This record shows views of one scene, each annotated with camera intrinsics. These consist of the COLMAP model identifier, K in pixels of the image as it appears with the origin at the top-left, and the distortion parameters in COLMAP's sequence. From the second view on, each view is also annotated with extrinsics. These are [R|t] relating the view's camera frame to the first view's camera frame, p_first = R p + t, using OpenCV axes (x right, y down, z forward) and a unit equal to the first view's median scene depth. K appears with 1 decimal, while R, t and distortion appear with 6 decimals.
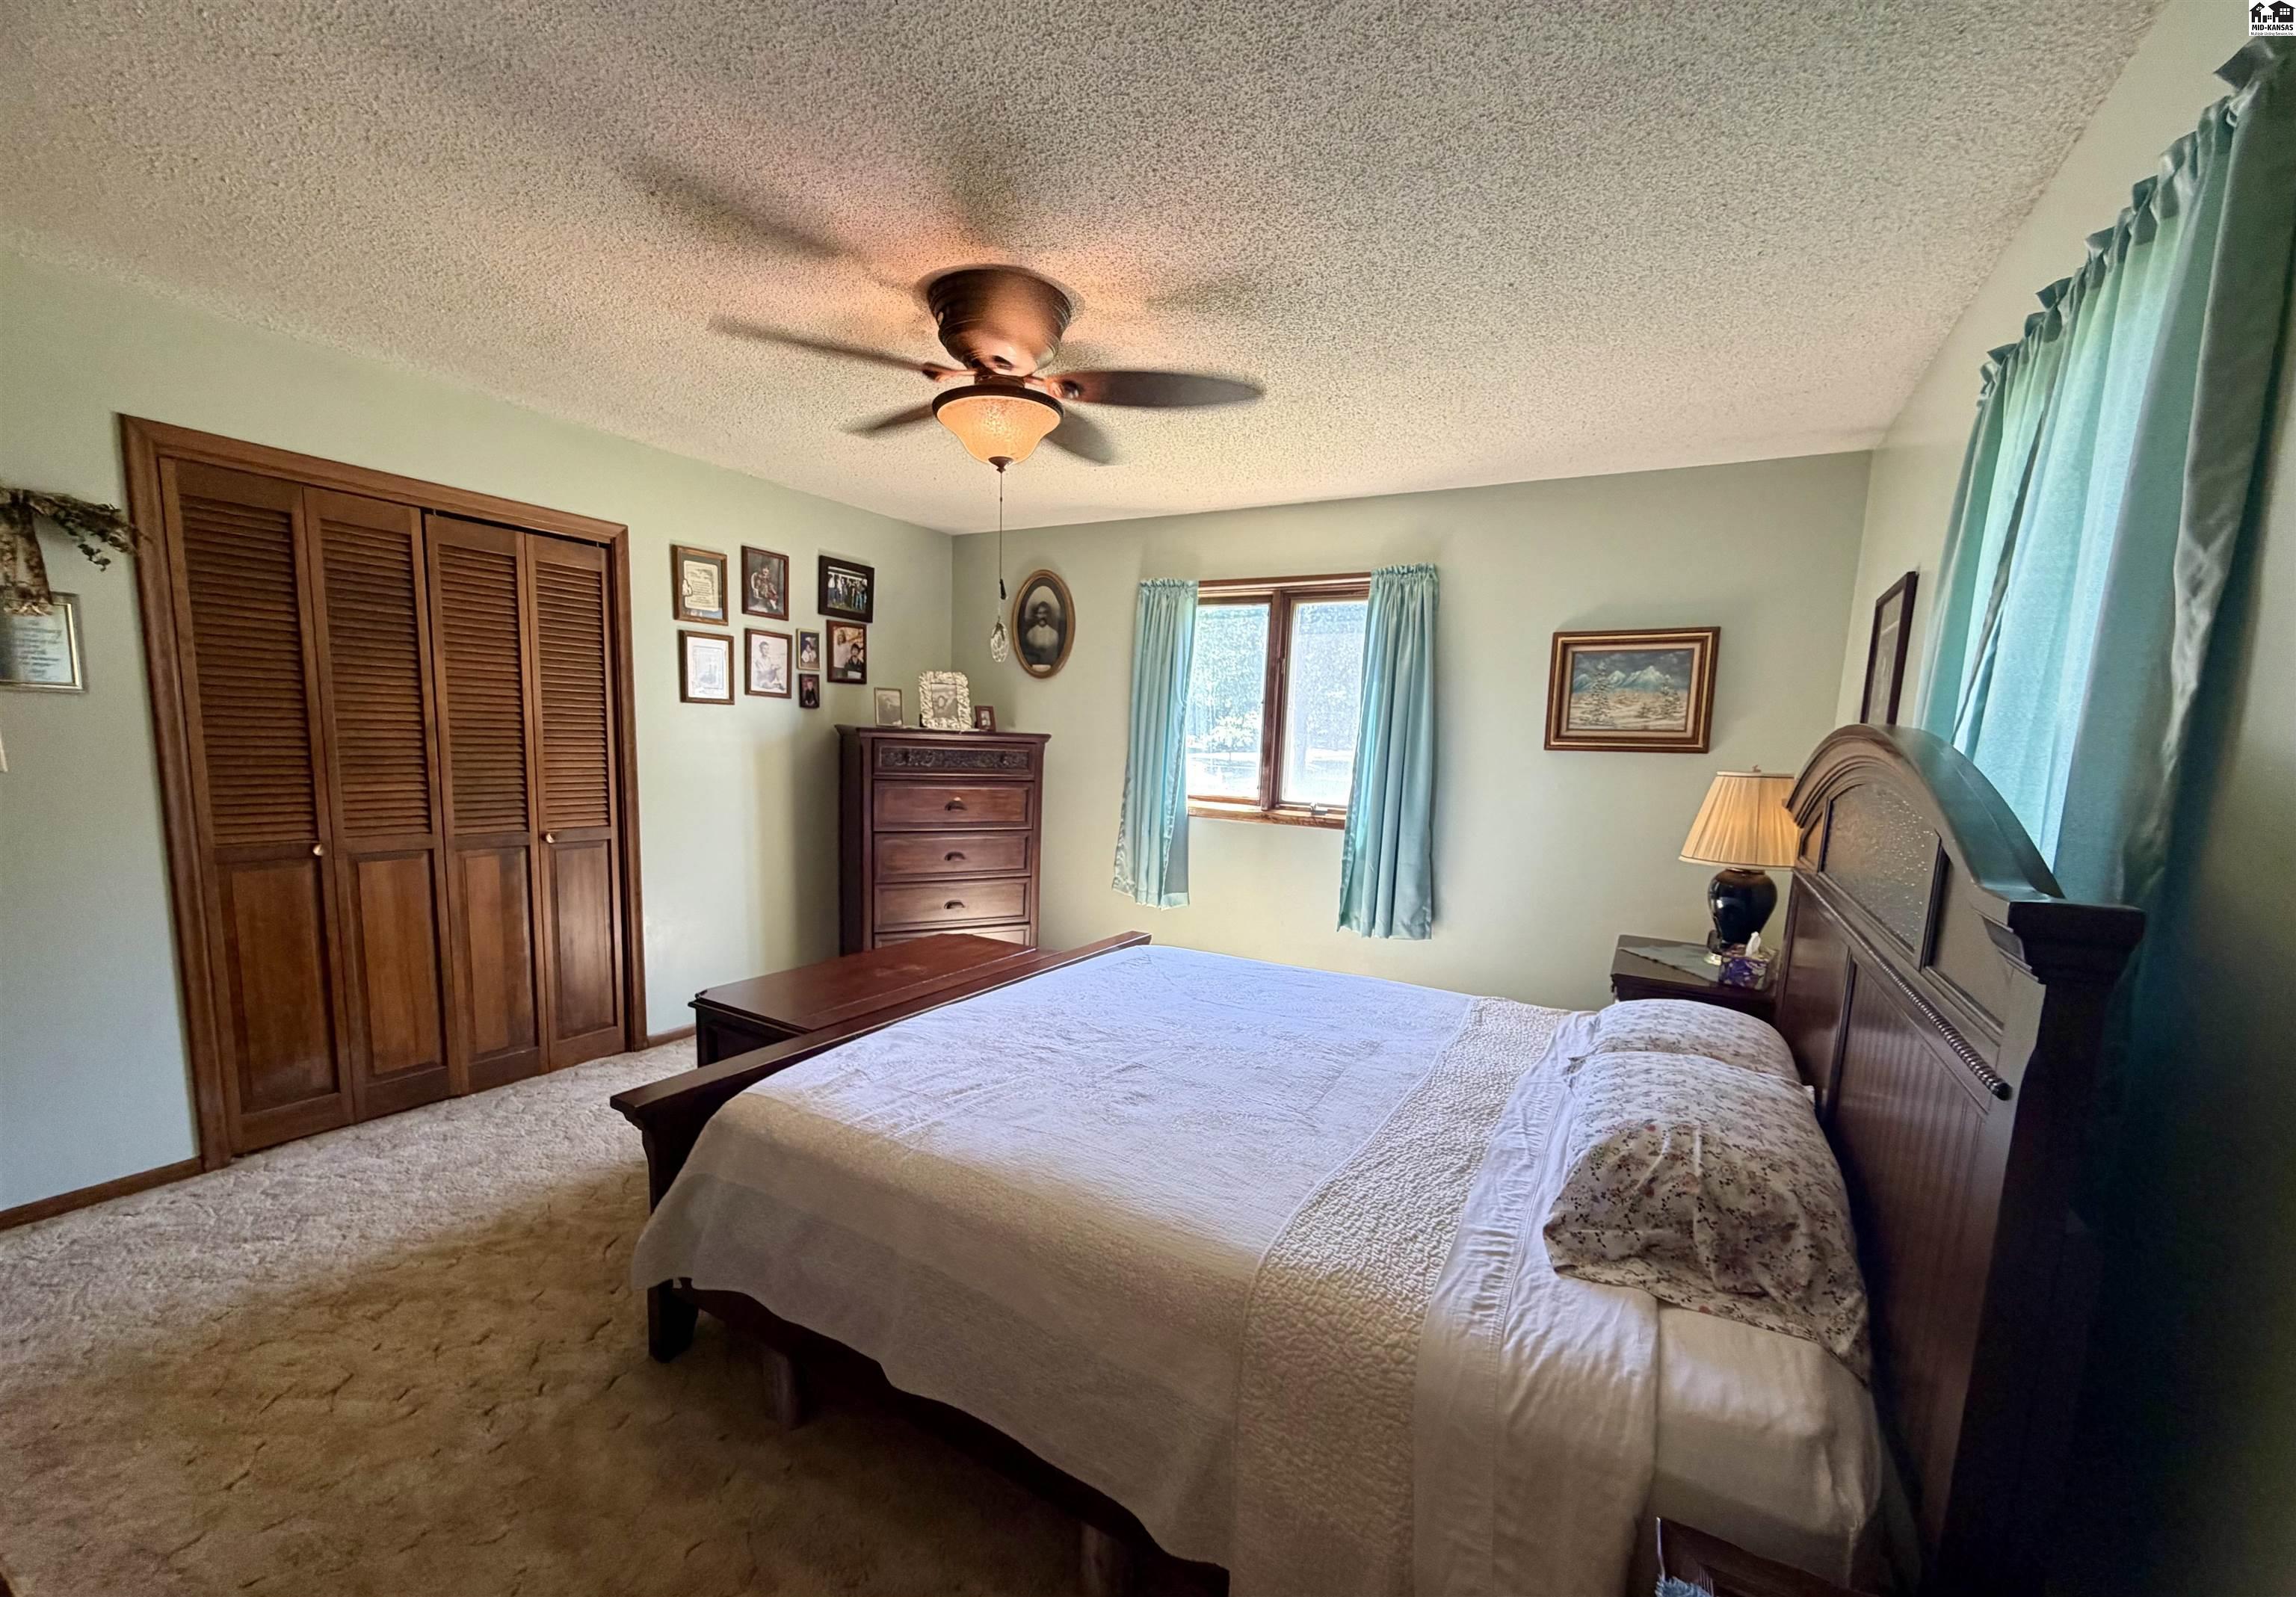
lens RADIAL K [[916.5, 0, 1140.4], [0, 916.5, 859.2], [0, 0, 1]] dist [-0.002155, -0.000098]
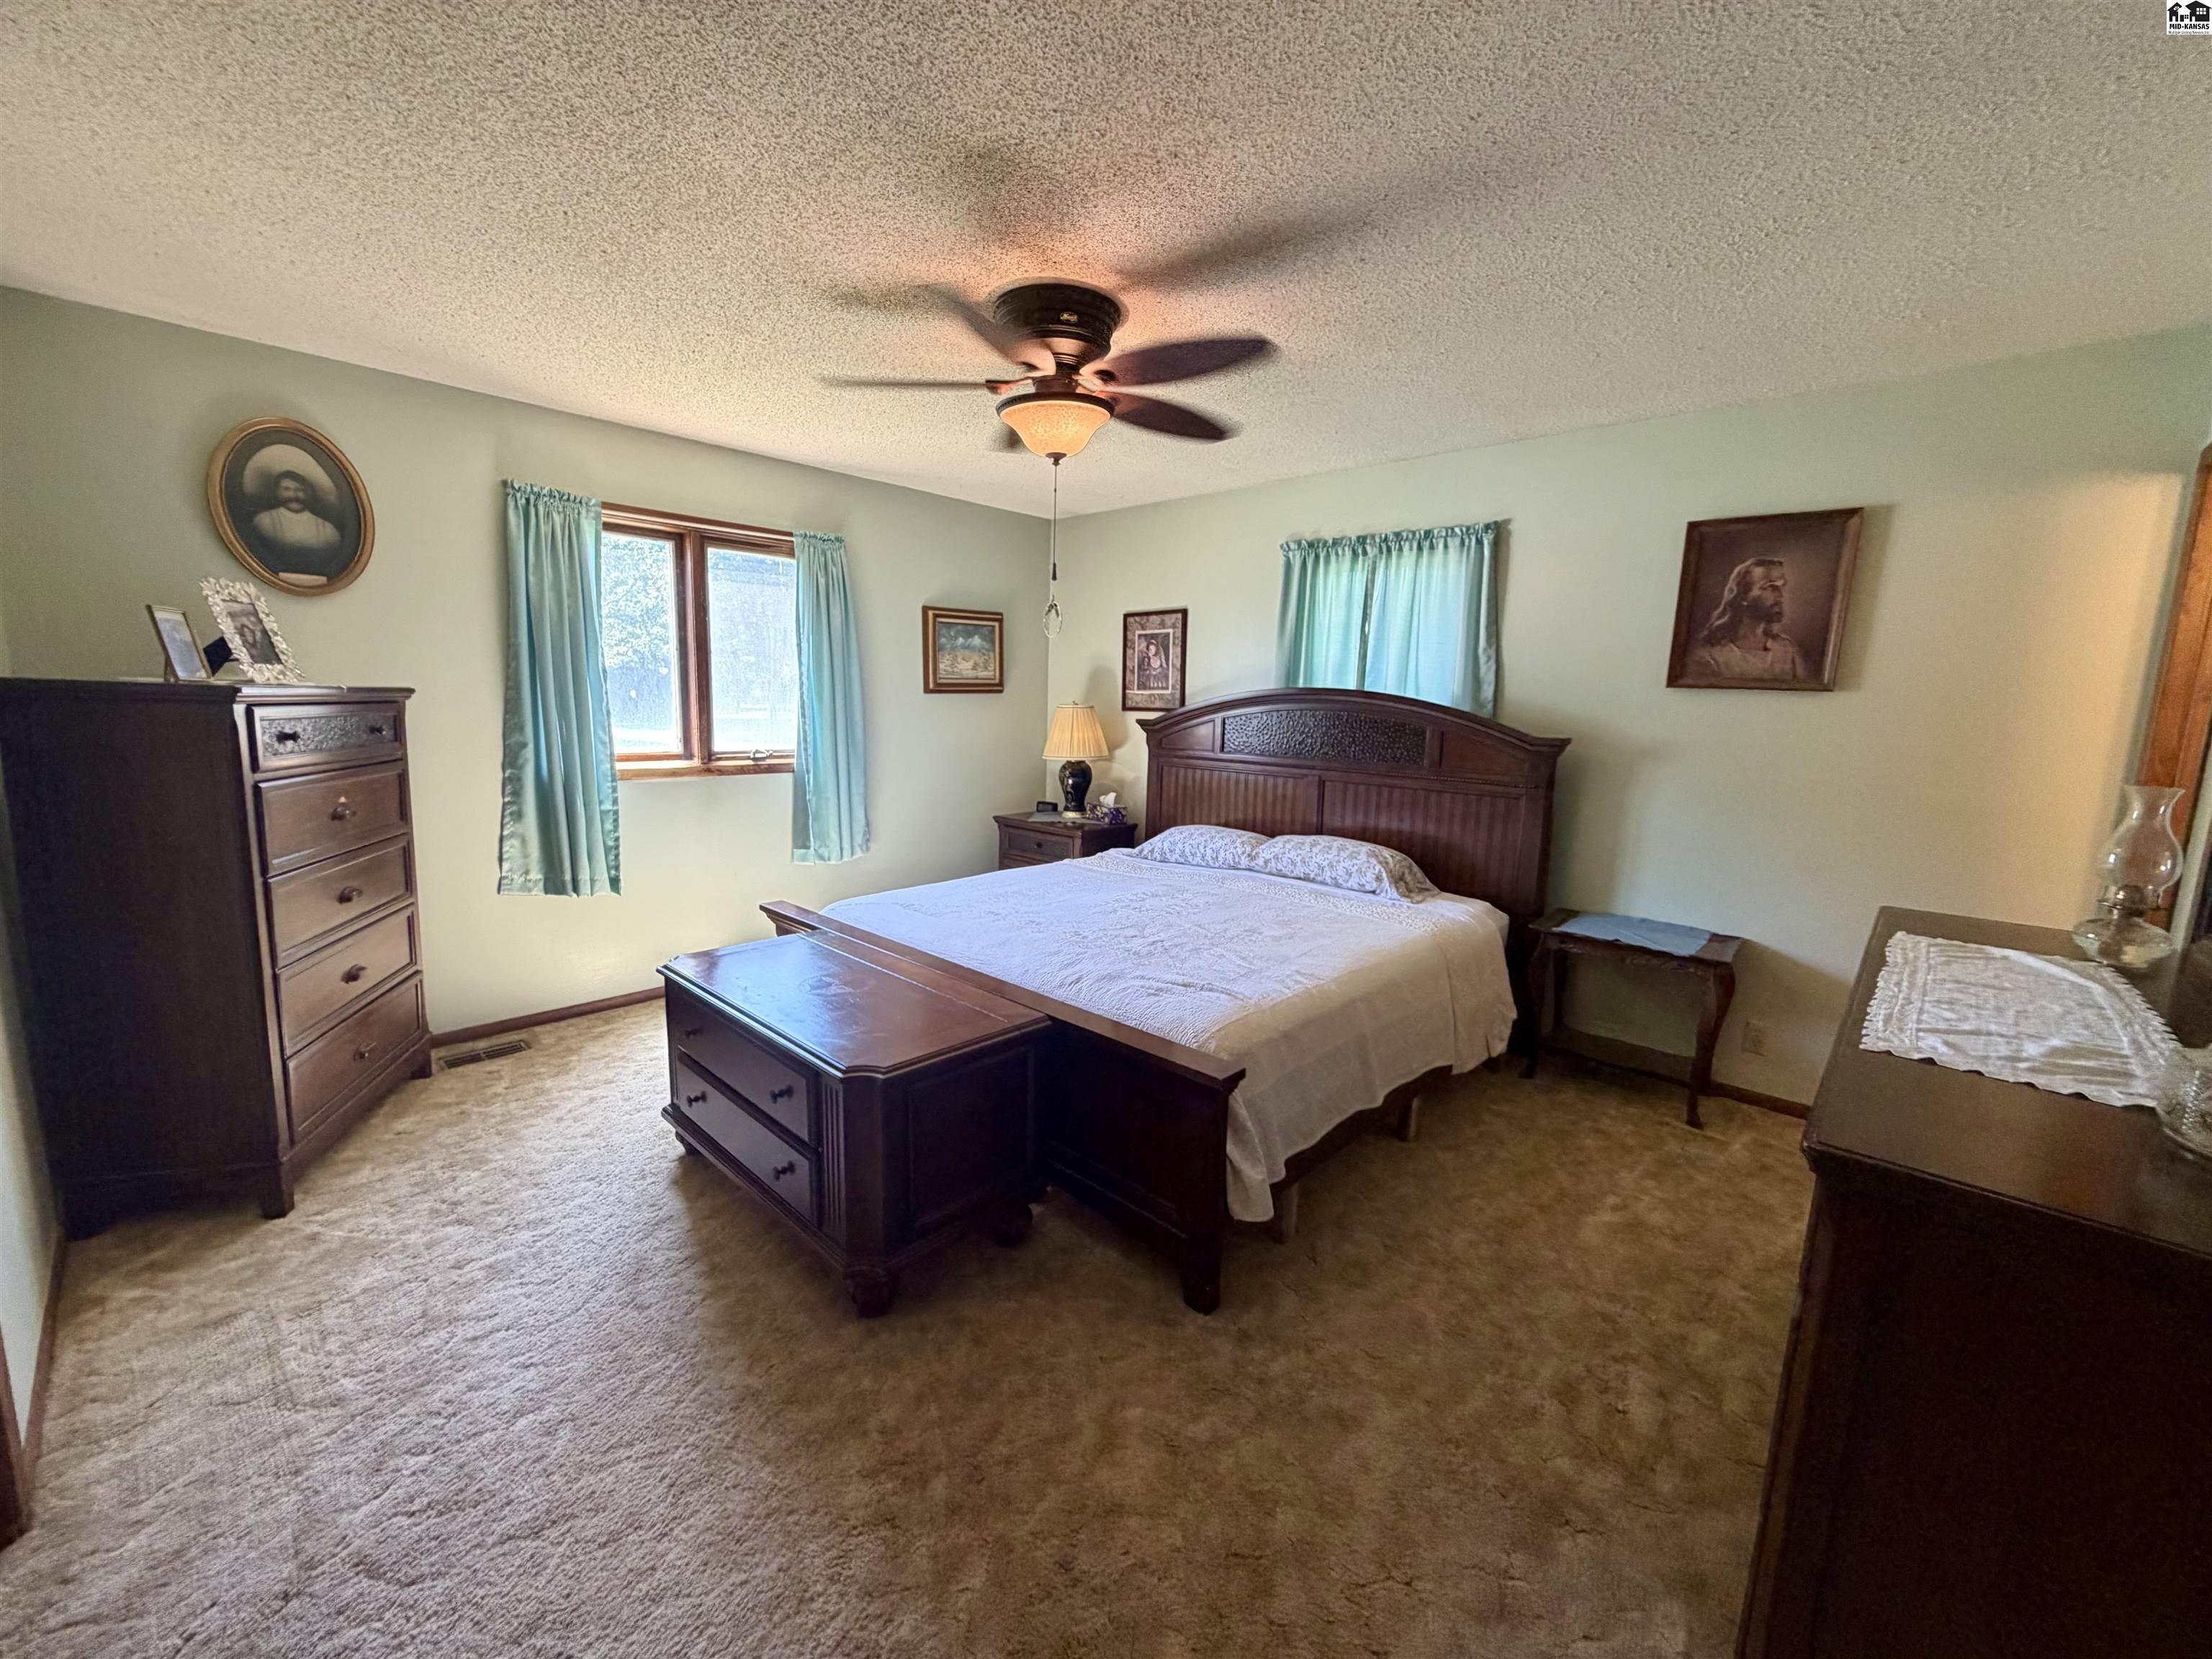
lens RADIAL K [[882.9, 0, 1098.5], [0, 882.9, 828.9], [0, 0, 1]] dist [-0.000197, 0.000522]
pose [[0.233632, -0.176924, 0.956093, -0.721394], [0.117327, 0.981251, 0.152910, -0.086323], [-0.965220, 0.076450, 0.250010, 0.416665]]
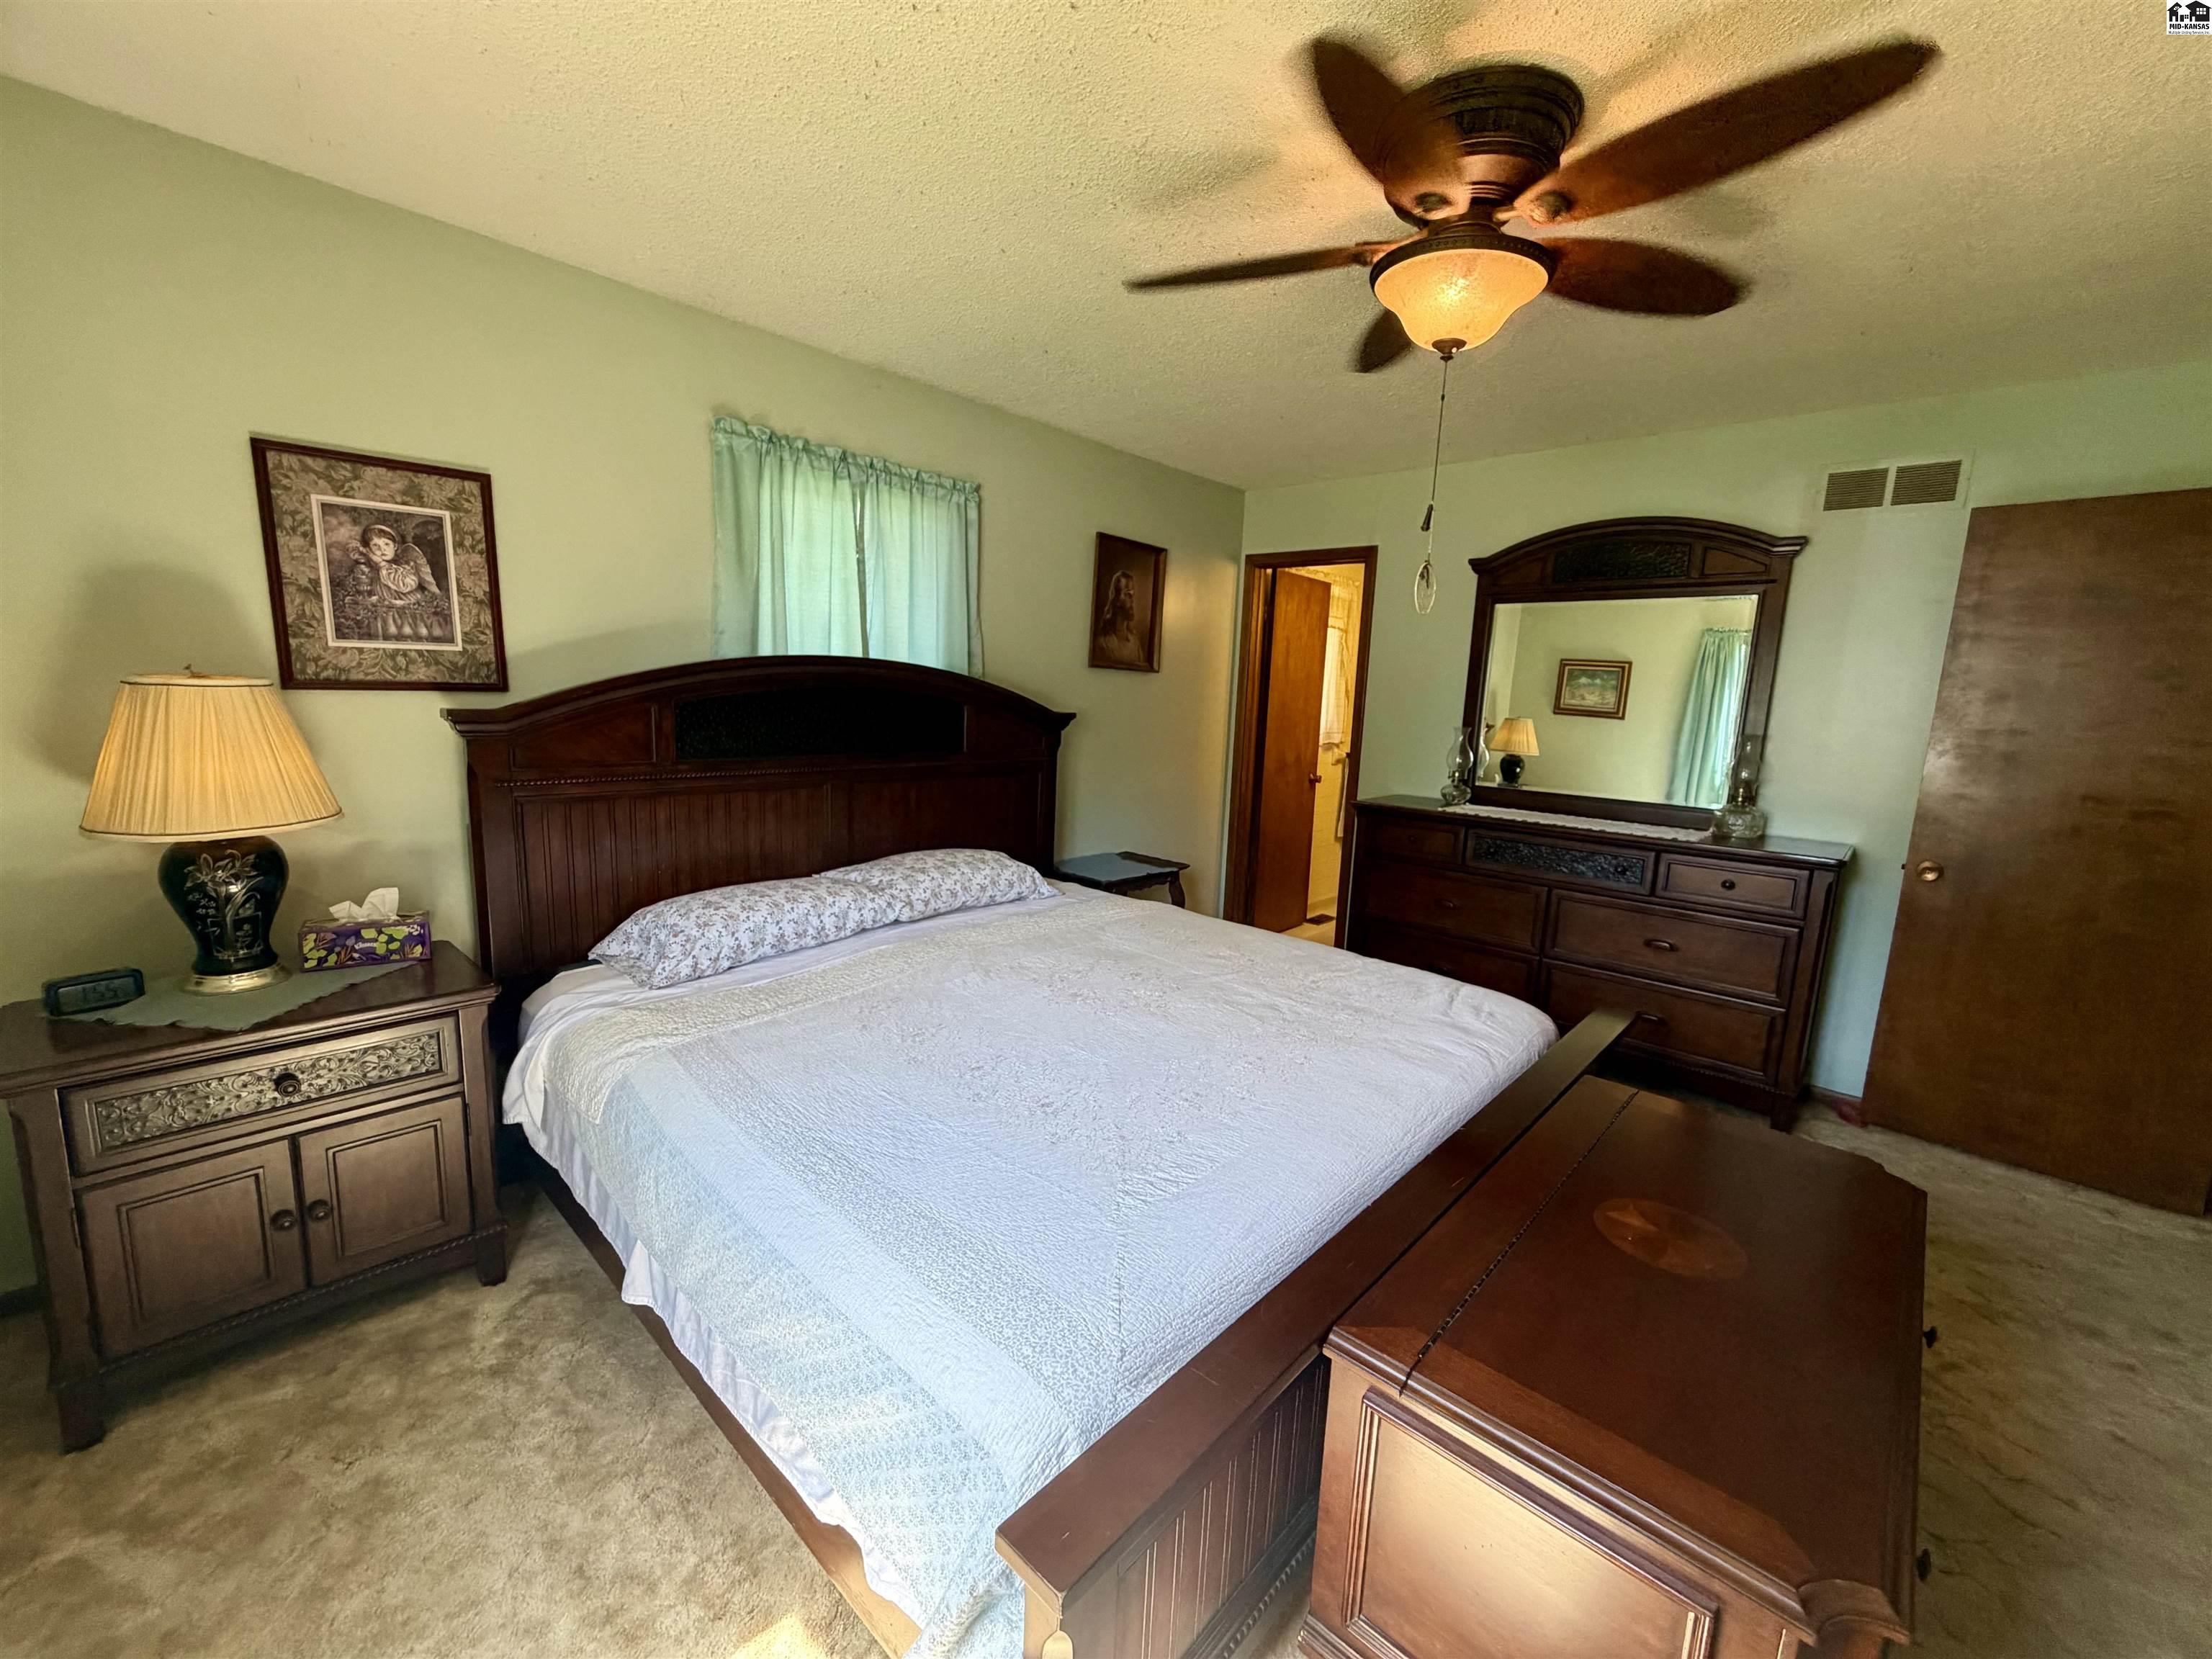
lens RADIAL K [[882.9, 0, 1098.5], [0, 882.9, 828.9], [0, 0, 1]] dist [-0.000197, 0.000522]
pose [[-0.972138, -0.111149, 0.206383, -0.038752], [-0.045557, 0.953234, 0.298778, -0.151314], [-0.229940, 0.281052, -0.931739, 1.074659]]
